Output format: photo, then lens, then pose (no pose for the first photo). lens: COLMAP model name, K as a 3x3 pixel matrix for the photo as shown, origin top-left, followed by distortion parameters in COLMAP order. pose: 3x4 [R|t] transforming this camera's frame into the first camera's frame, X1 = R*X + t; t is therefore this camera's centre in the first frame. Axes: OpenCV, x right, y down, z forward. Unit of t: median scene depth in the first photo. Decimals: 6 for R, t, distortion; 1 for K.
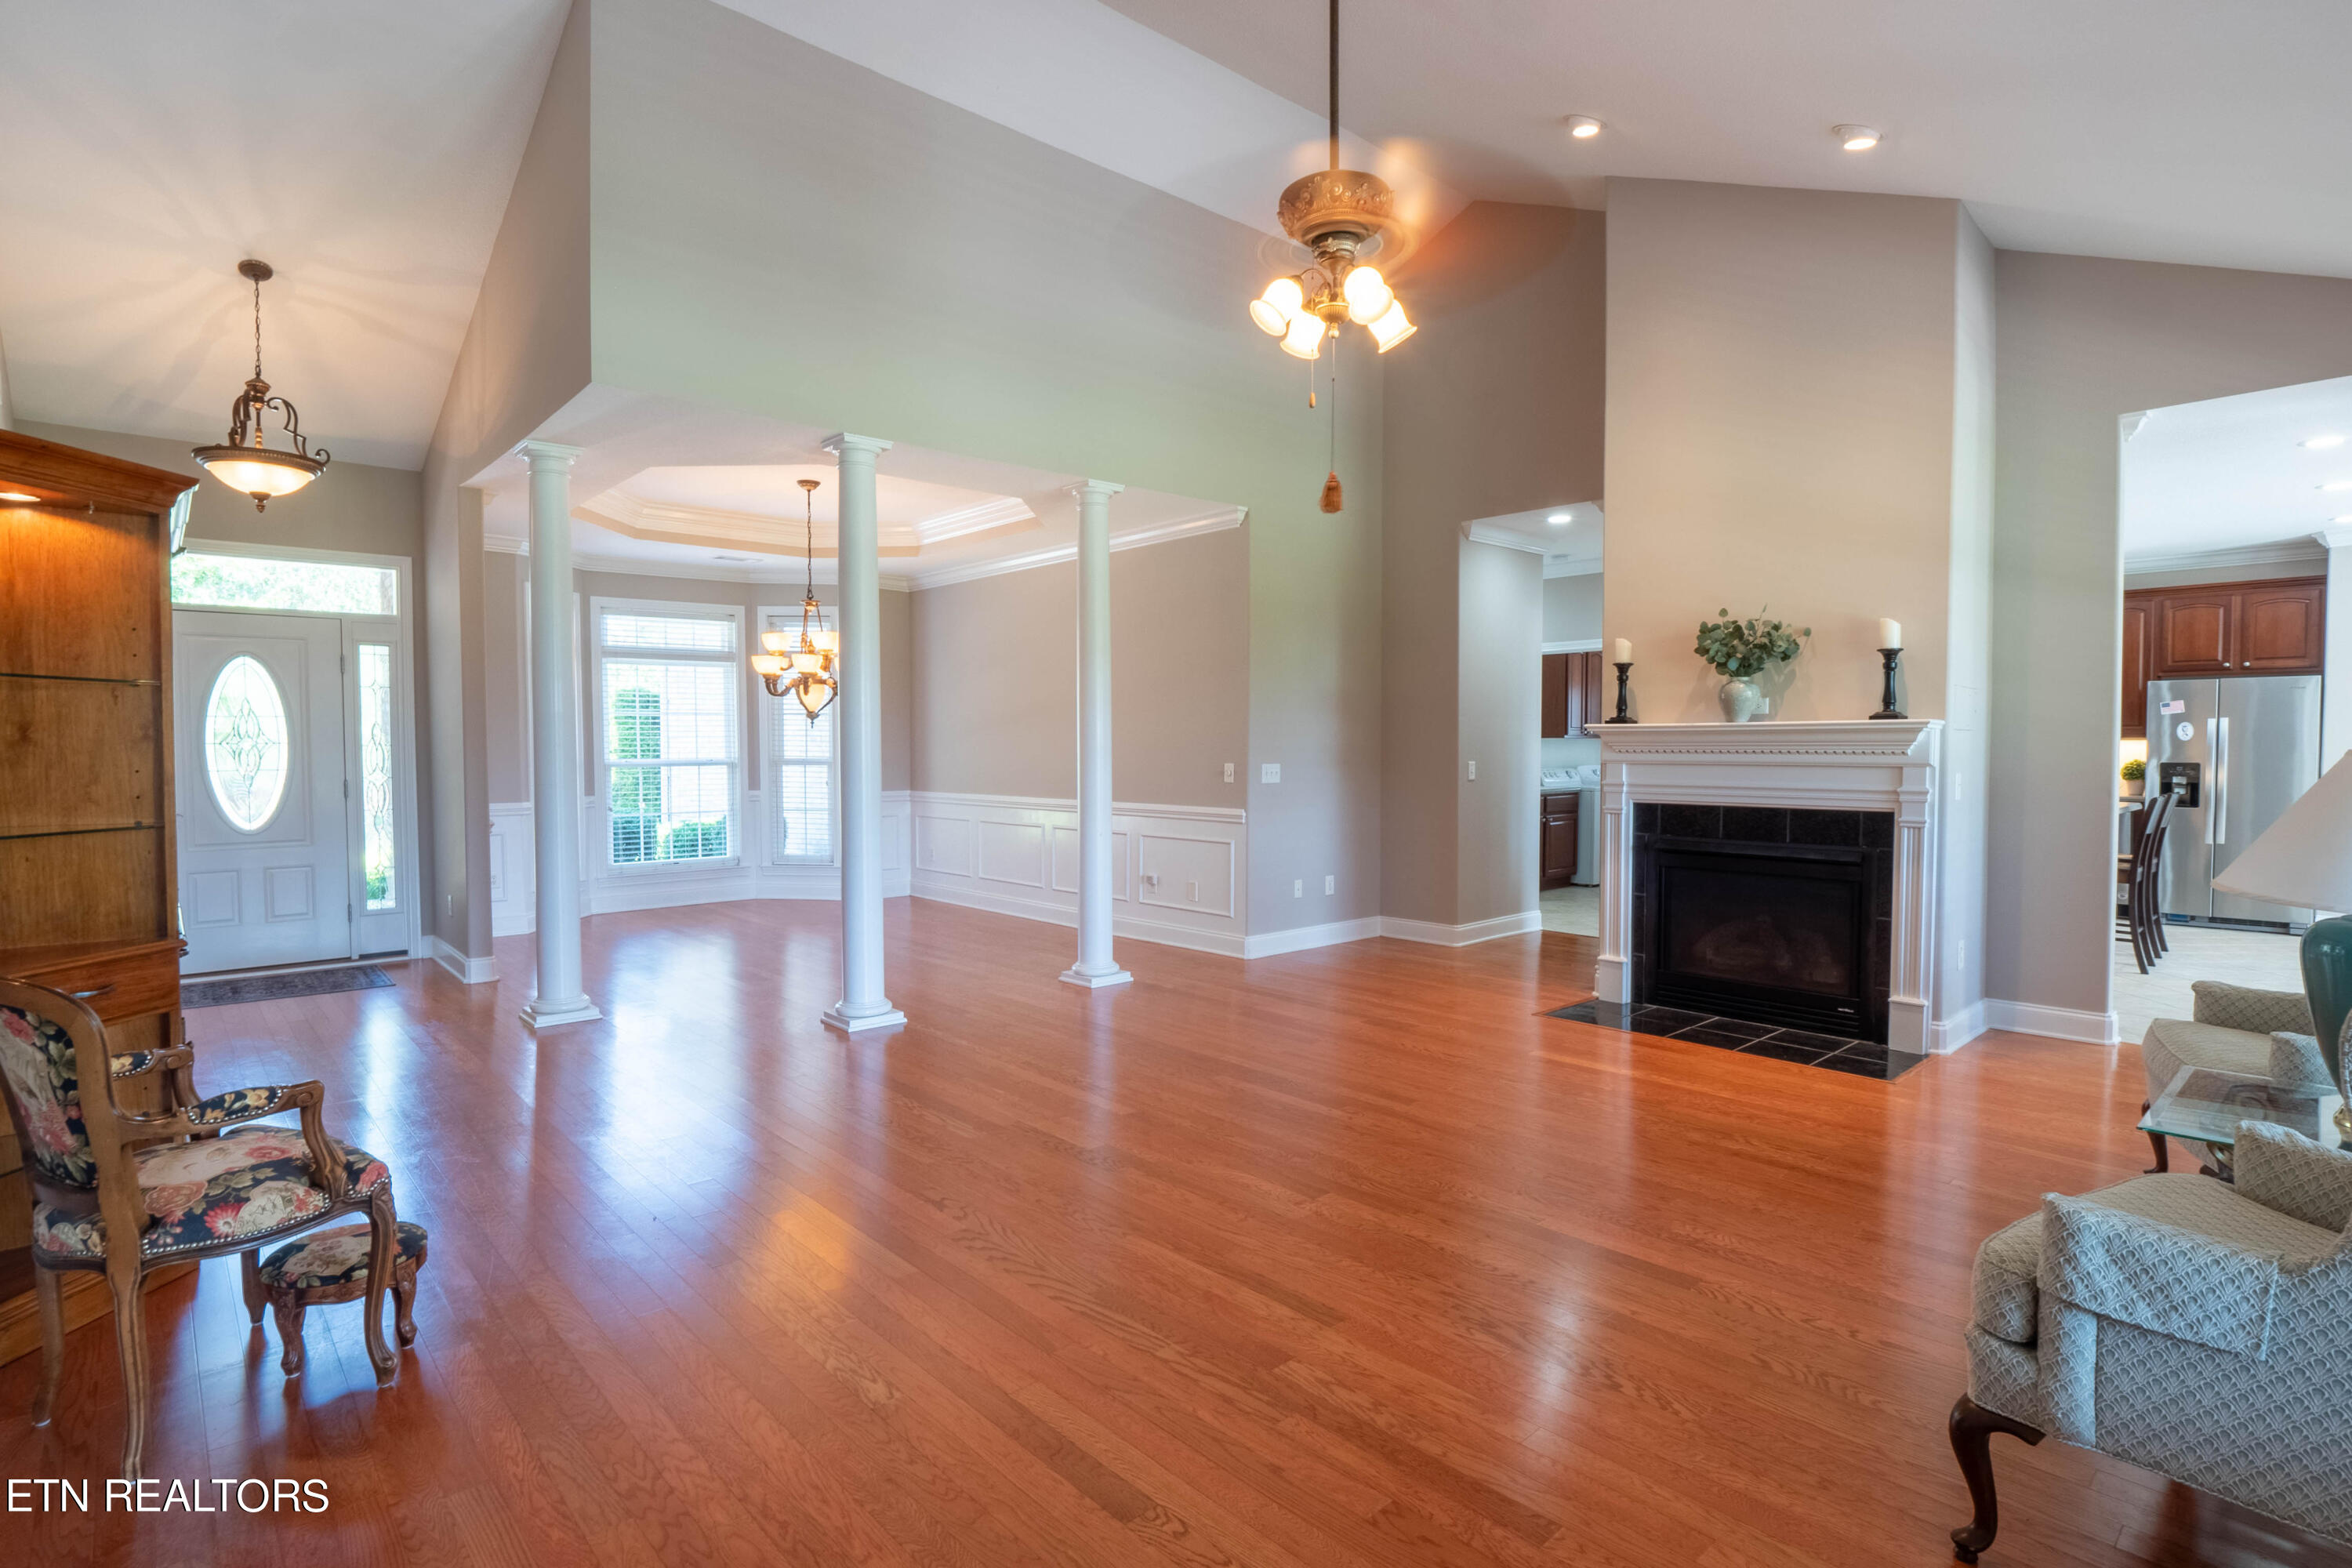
lens RADIAL K [[1142.6, 0, 1169.8], [0, 1142.6, 792.4], [0, 0, 1]] dist [-0.011334, -0.001909]
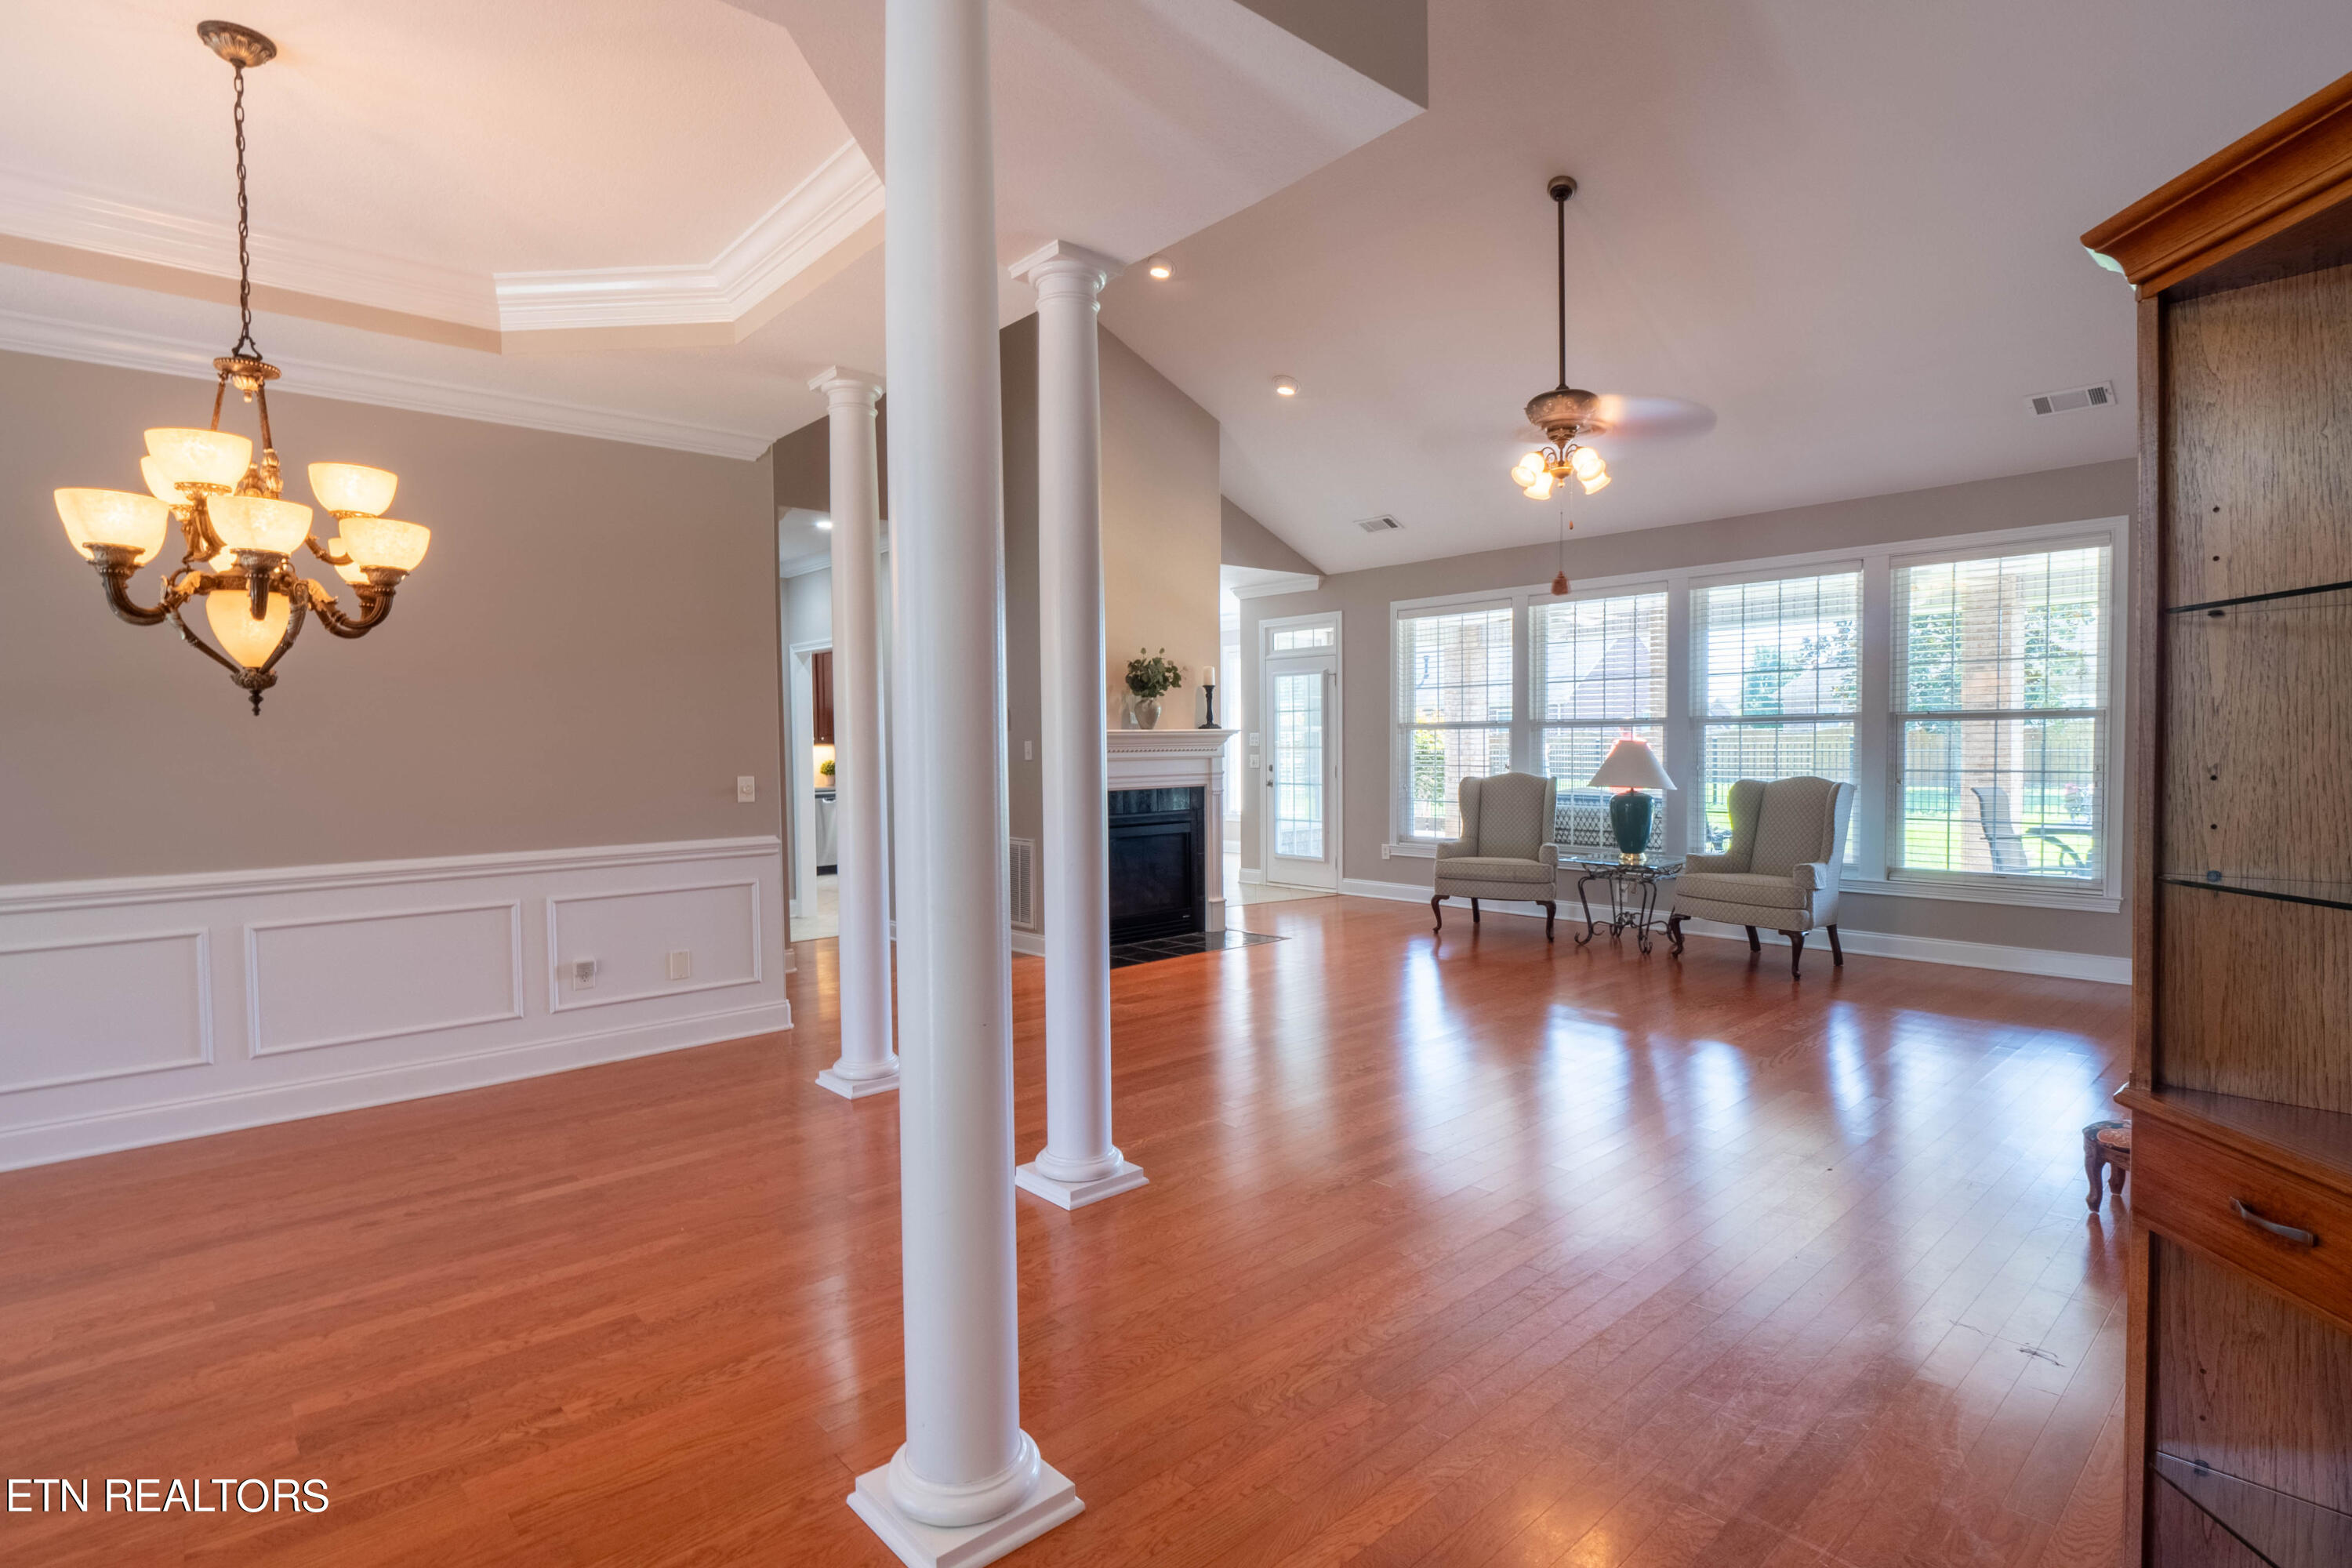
lens RADIAL K [[1142.6, 0, 1173.2], [0, 1142.6, 781.1], [0, 0, 1]] dist [-0.011334, -0.001909]
pose [[0.012513, -0.034094, 0.999340, -0.923920], [0.055354, 0.997910, 0.033352, -0.043329], [-0.998388, 0.054900, 0.014374, 0.954653]]
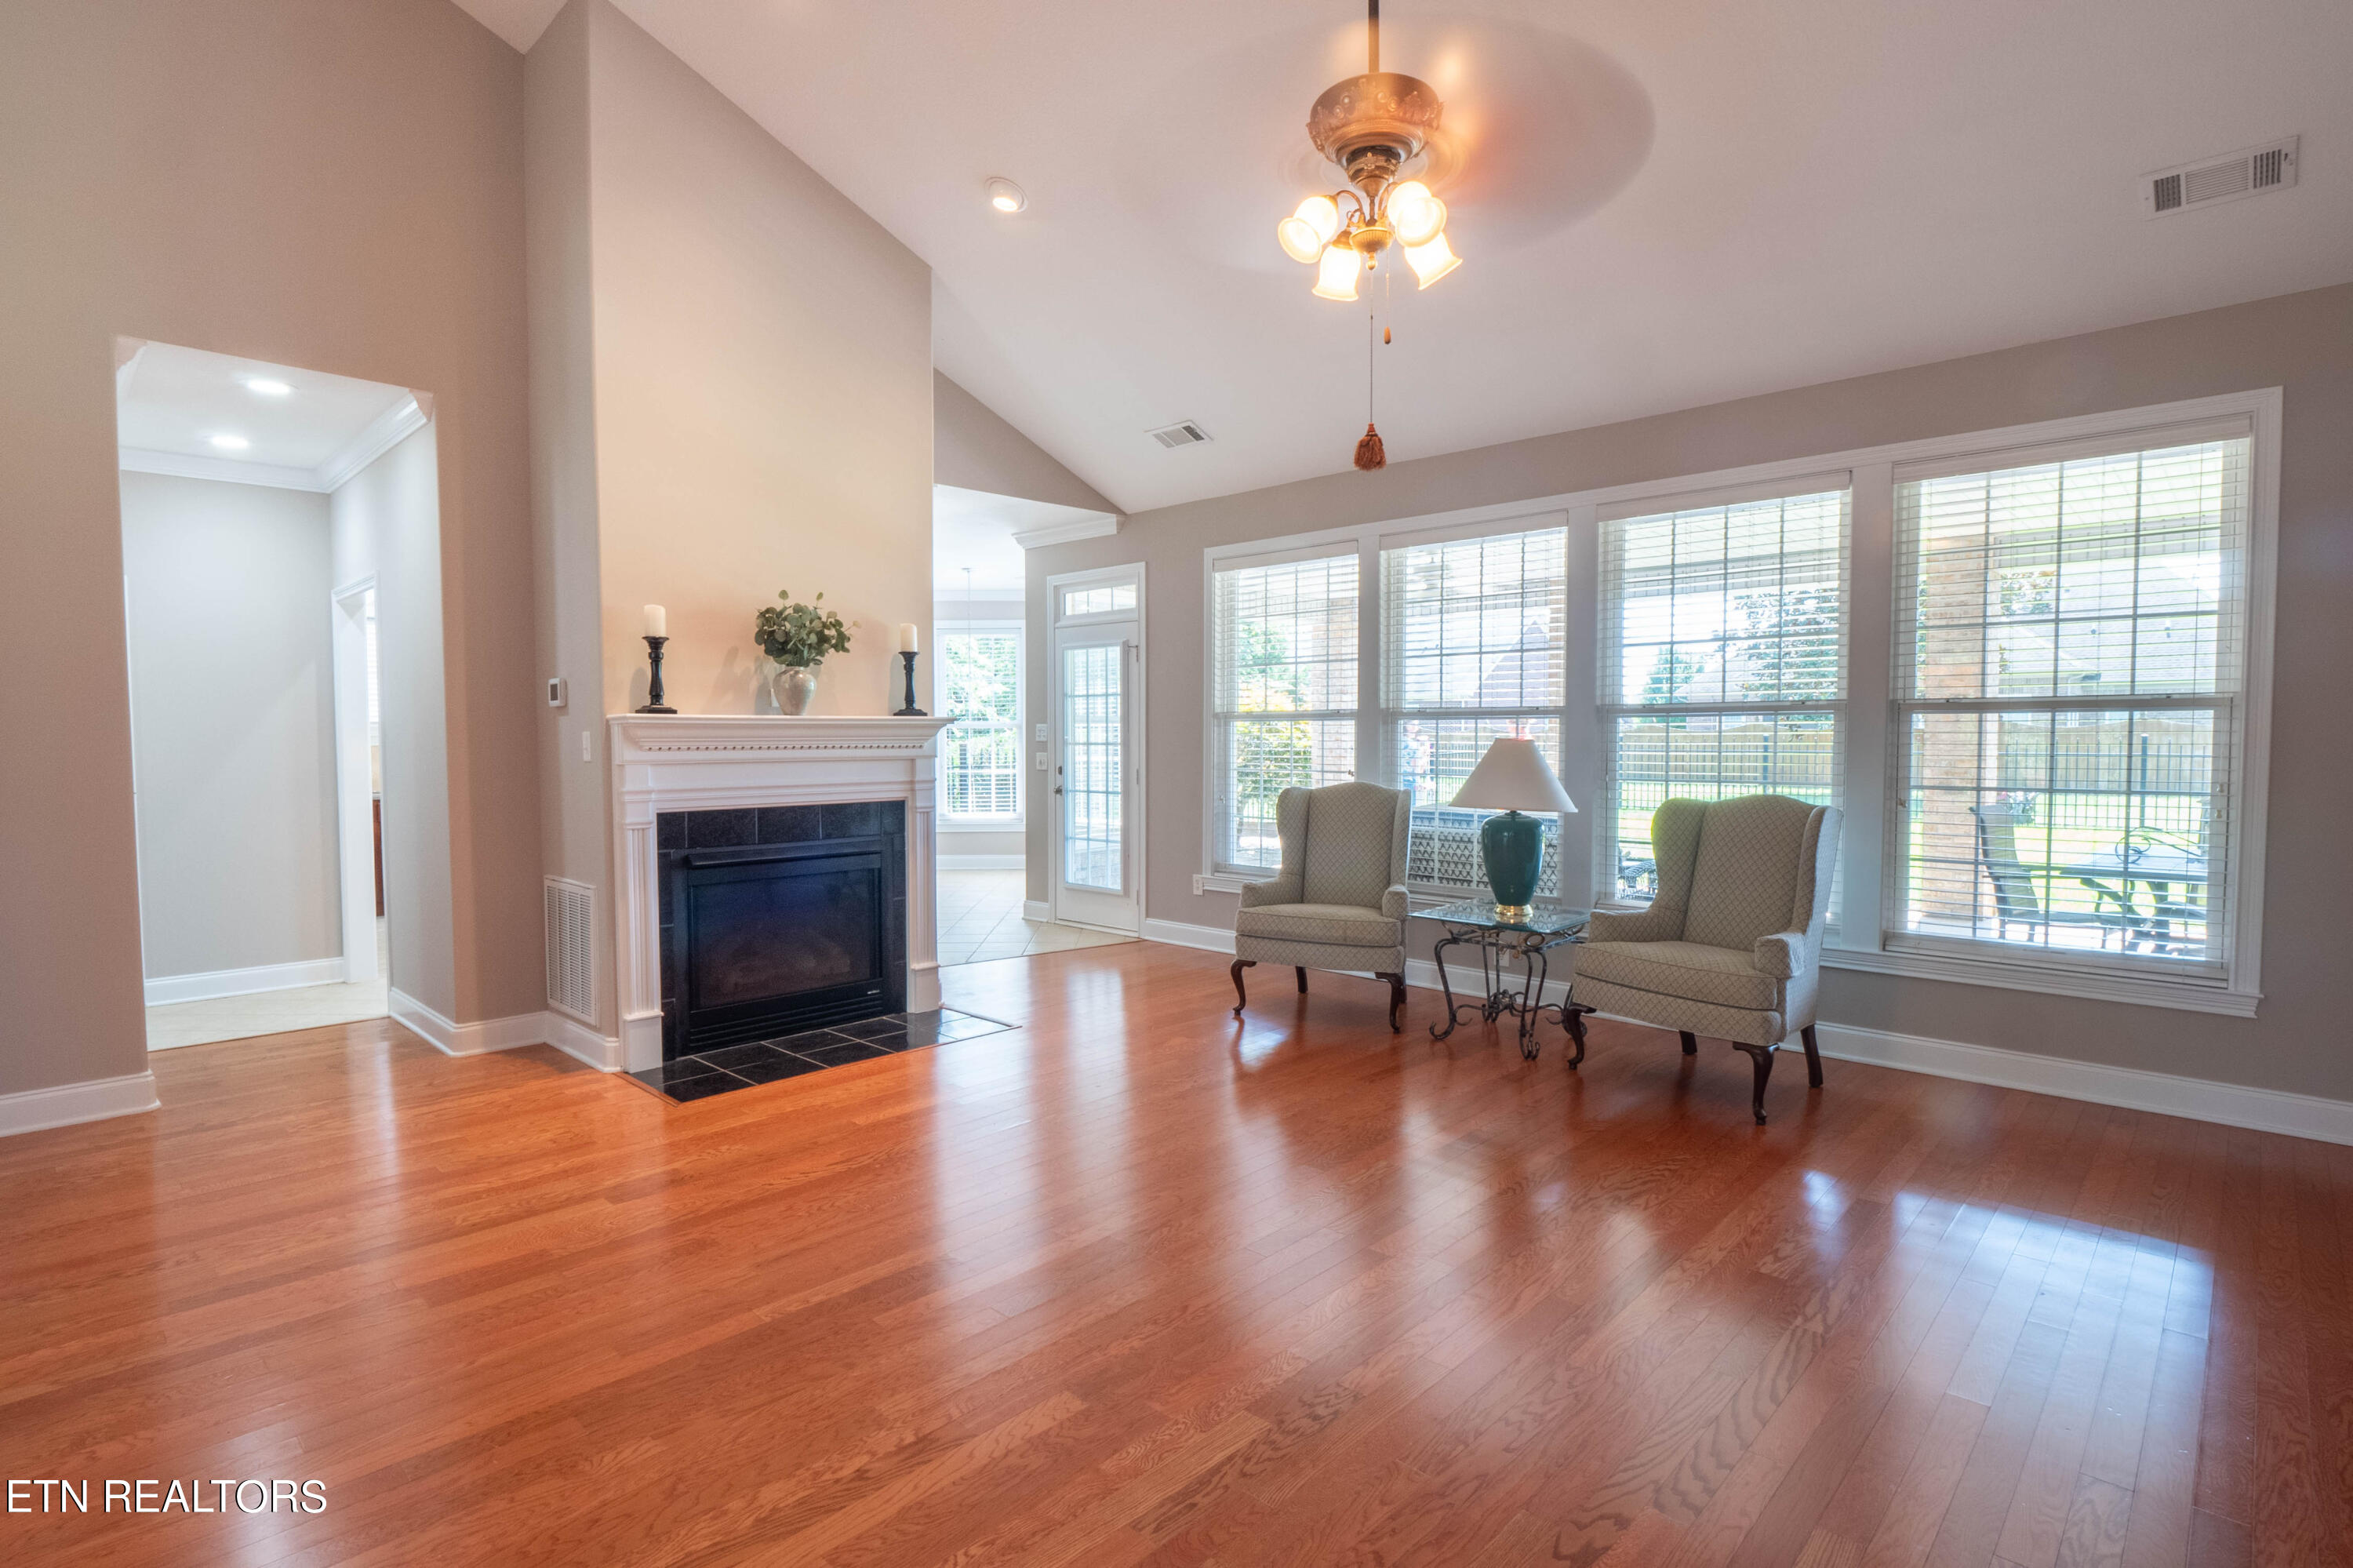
lens RADIAL K [[1143.1, 0, 1174.7], [0, 1143.1, 782.1], [0, 0, 1]] dist [-0.011334, -0.001909]
pose [[-0.061451, -0.040713, 0.997279, -0.452663], [0.046833, 0.997950, 0.043627, -0.033795], [-0.997011, 0.049387, -0.059419, 0.751621]]
